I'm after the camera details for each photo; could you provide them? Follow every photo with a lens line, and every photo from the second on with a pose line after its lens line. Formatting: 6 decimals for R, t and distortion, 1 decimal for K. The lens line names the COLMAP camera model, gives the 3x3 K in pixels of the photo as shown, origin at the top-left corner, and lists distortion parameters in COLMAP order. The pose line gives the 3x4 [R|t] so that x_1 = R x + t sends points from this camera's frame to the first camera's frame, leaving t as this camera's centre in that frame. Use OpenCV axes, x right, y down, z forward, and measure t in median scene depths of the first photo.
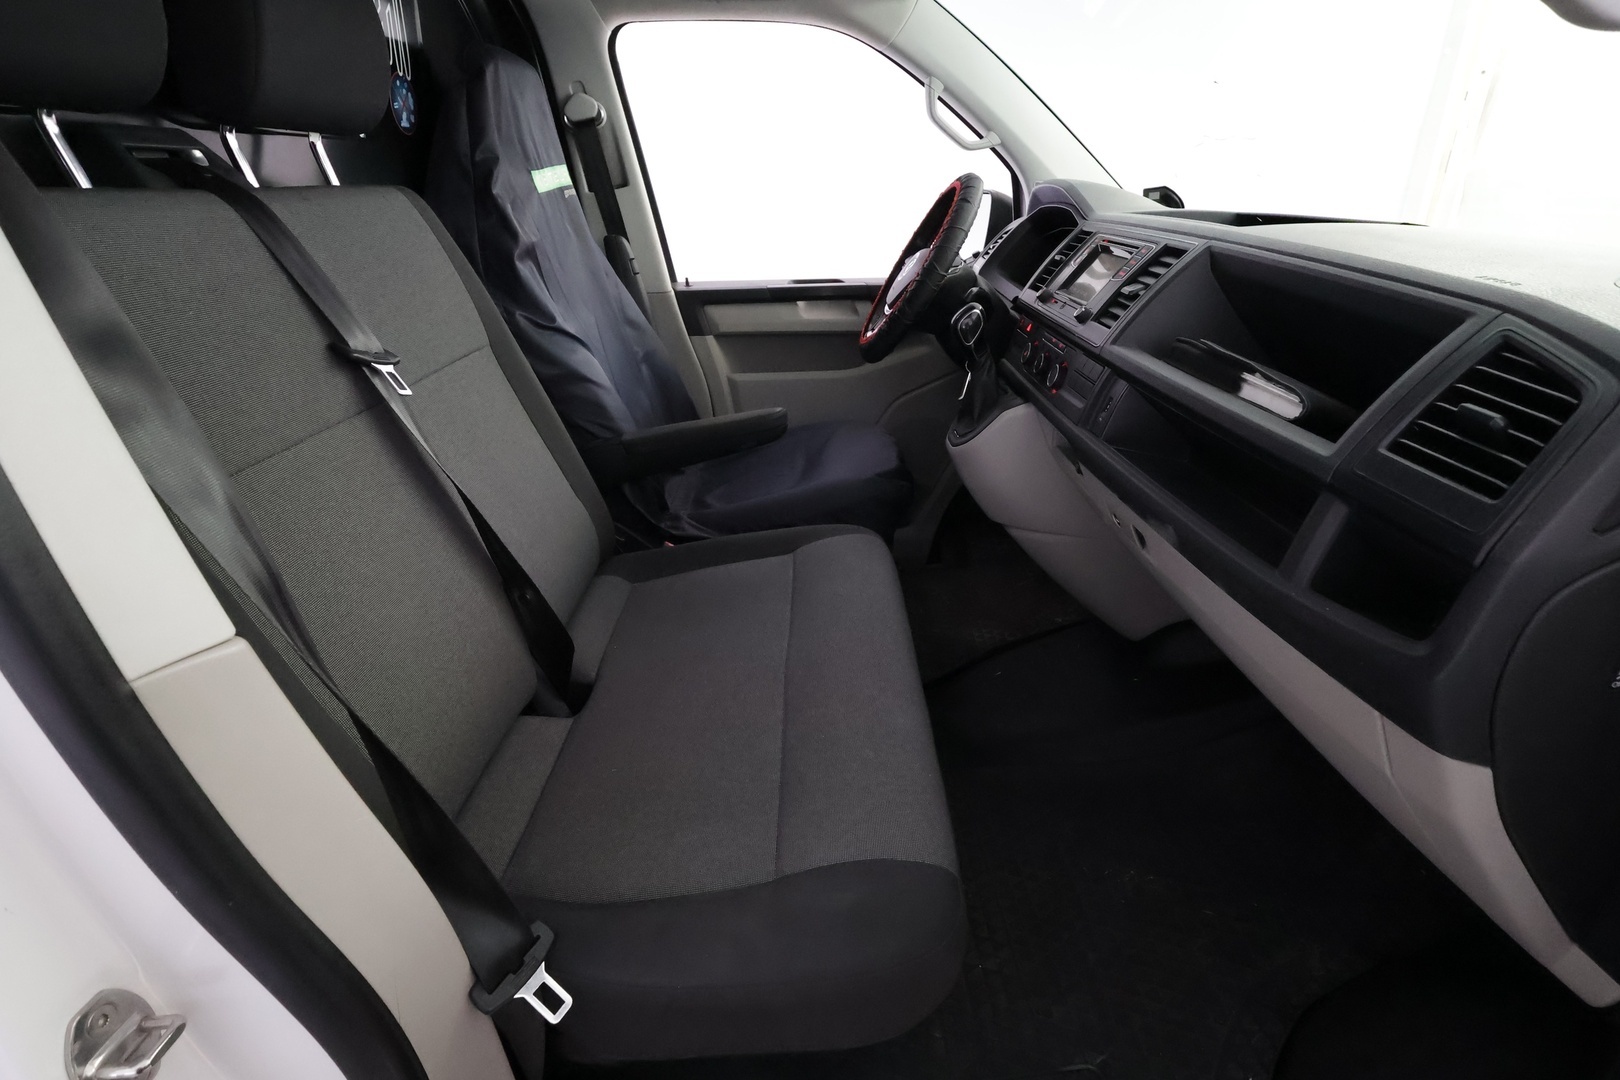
lens RADIAL K [[777.3, 0, 810.7], [0, 777.3, 545.7], [0, 0, 1]] dist [-0.004113, 0.003959]
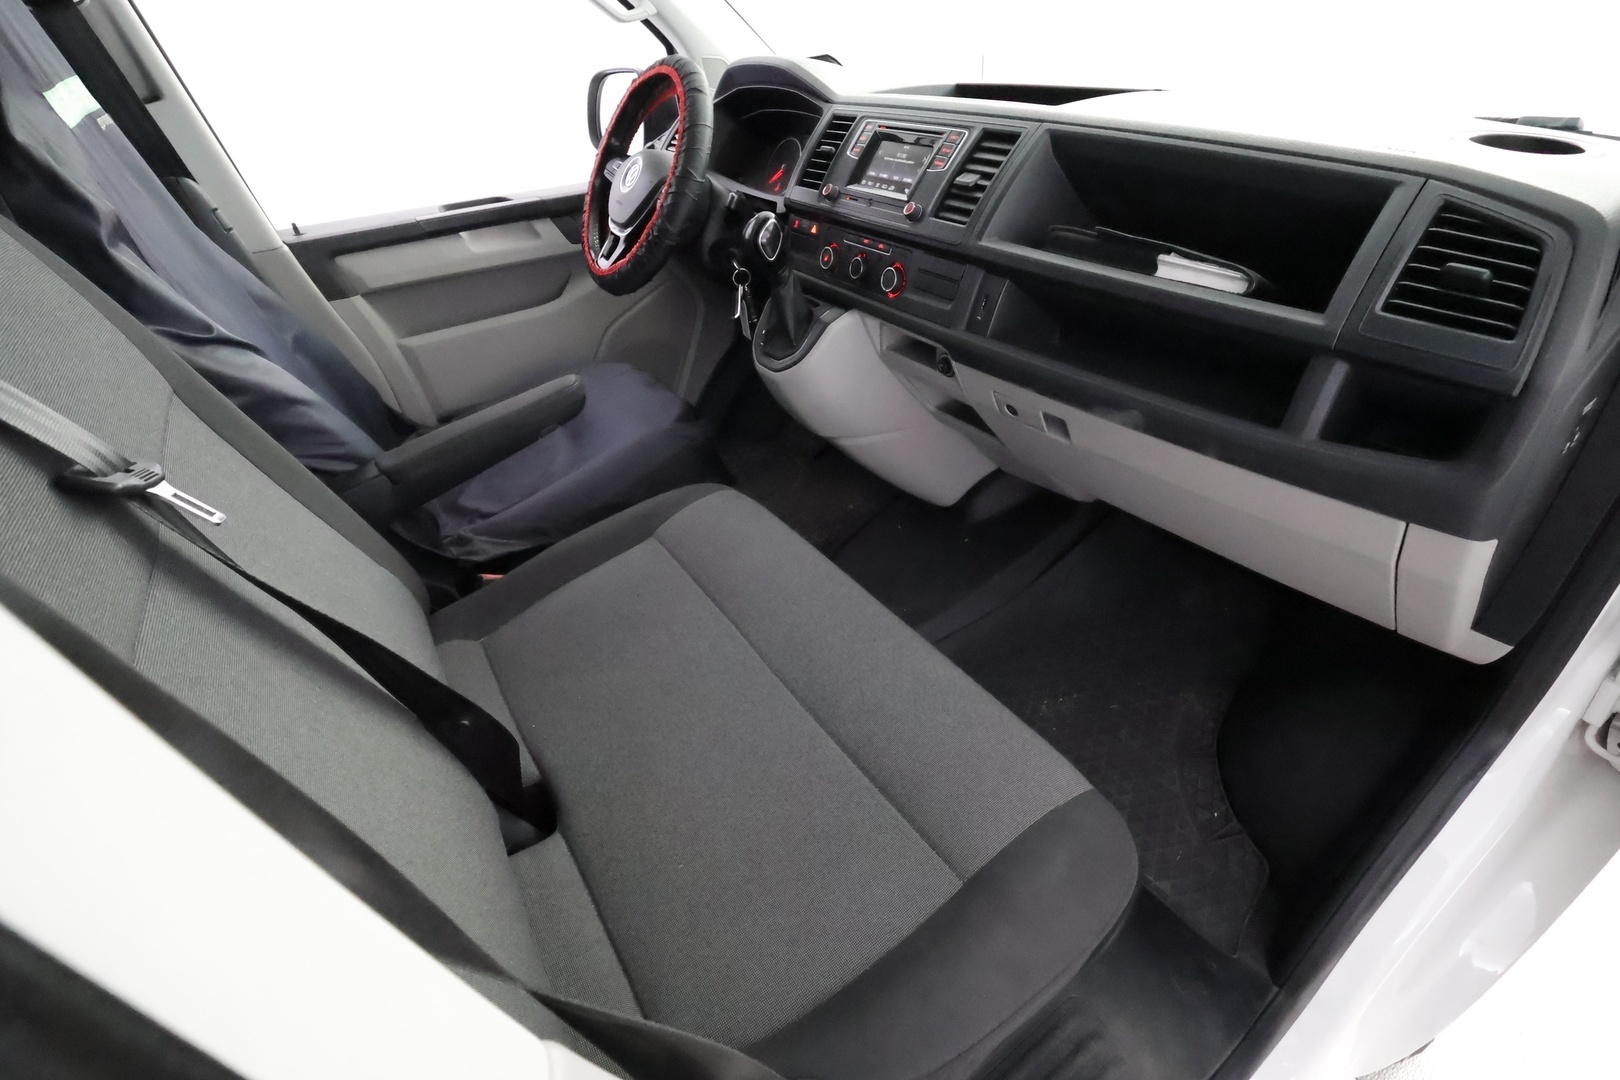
lens RADIAL K [[777.3, 0, 816.3], [0, 777.3, 543.4], [0, 0, 1]] dist [-0.004113, 0.003959]
pose [[0.830957, -0.336971, 0.442675, -0.249078], [0.272379, 0.940224, 0.204423, -0.107342], [-0.485098, -0.049291, 0.873069, 0.146798]]
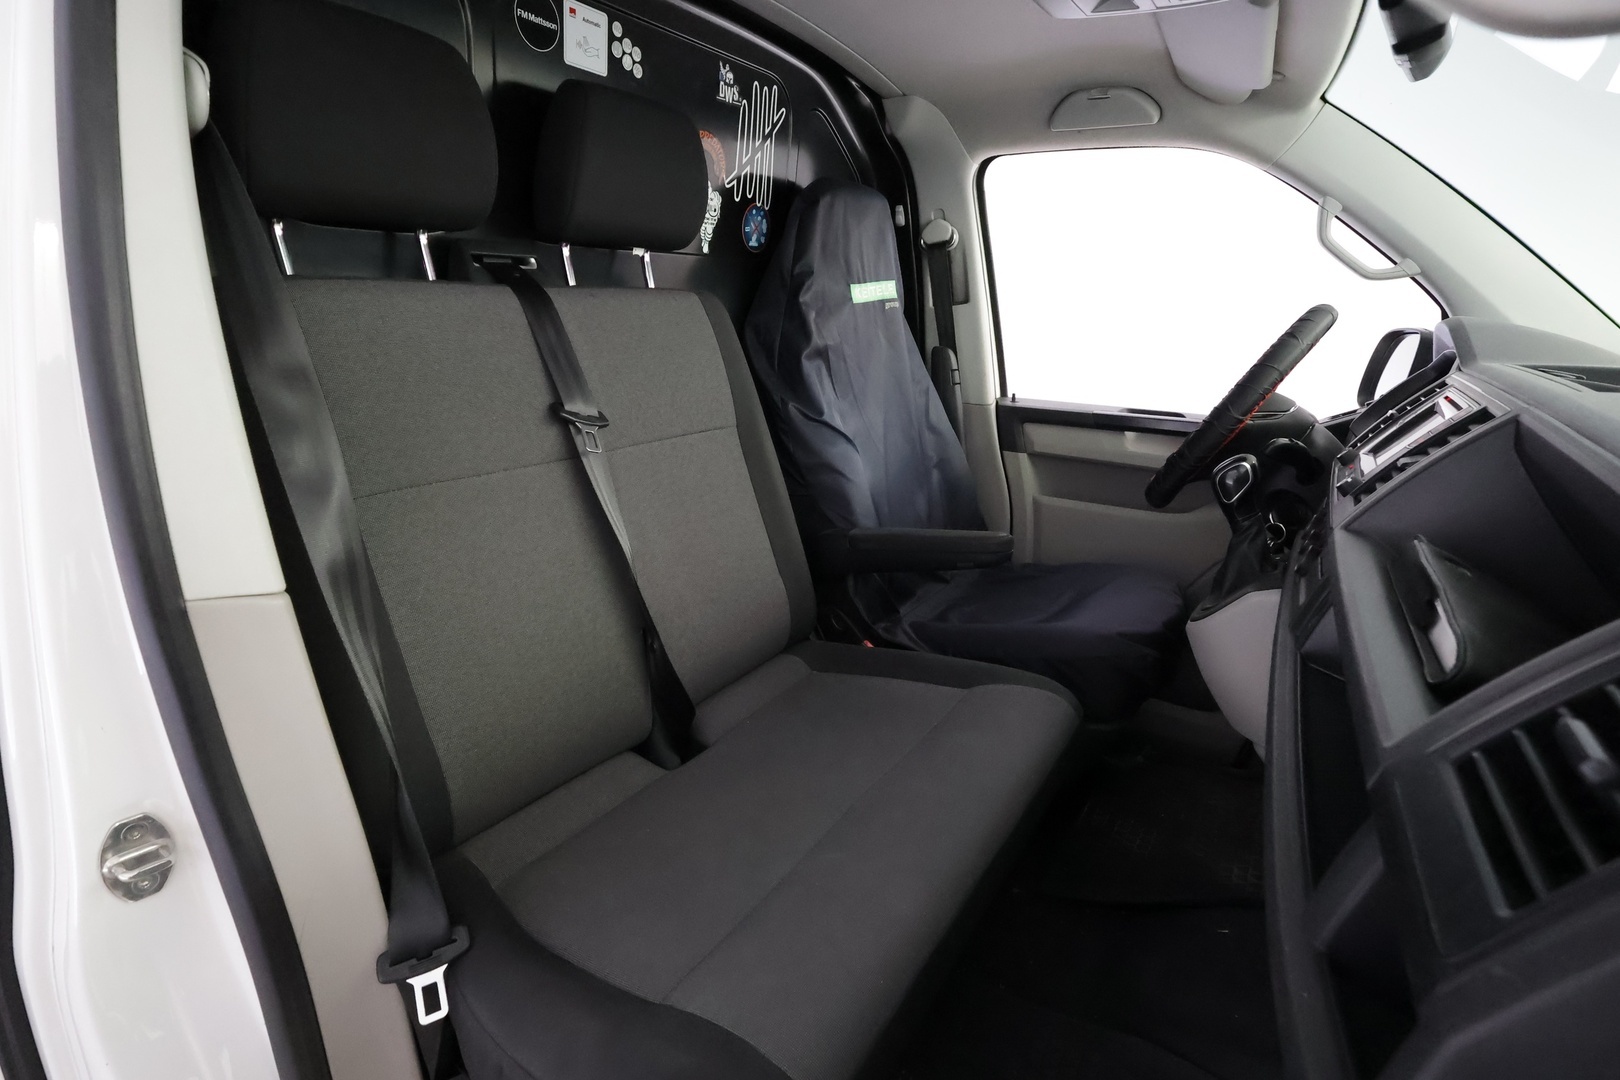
lens RADIAL K [[777.3, 0, 807.1], [0, 777.3, 538.2], [0, 0, 1]] dist [-0.004113, 0.003959]
pose [[0.829341, 0.201125, -0.521289, 0.245895], [-0.274008, 0.959478, -0.065744, -0.046365], [0.486942, 0.197361, 0.850844, 0.100817]]
